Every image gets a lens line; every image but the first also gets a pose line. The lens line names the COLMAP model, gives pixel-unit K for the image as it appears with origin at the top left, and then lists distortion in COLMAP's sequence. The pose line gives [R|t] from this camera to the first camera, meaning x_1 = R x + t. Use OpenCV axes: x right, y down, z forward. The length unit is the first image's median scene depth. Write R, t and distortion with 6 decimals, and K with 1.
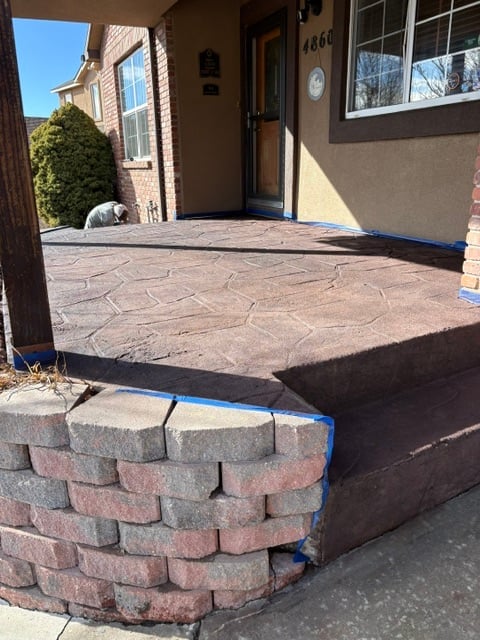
lens RADIAL K [[482.4, 0, 240.0], [0, 482.4, 320.0], [0, 0, 1]] dist [0.054548, -0.058553]
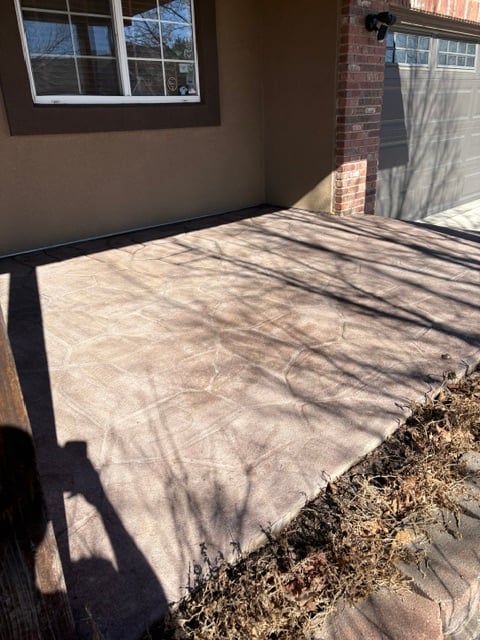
lens RADIAL K [[492.7, 0, 240.0], [0, 492.7, 320.0], [0, 0, 1]] dist [0.094021, -0.088303]
pose [[-0.321430, -0.313482, 0.893539, -0.648915], [0.346024, 0.839474, 0.418988, -0.330274], [-0.881447, 0.443862, -0.161360, 0.940942]]
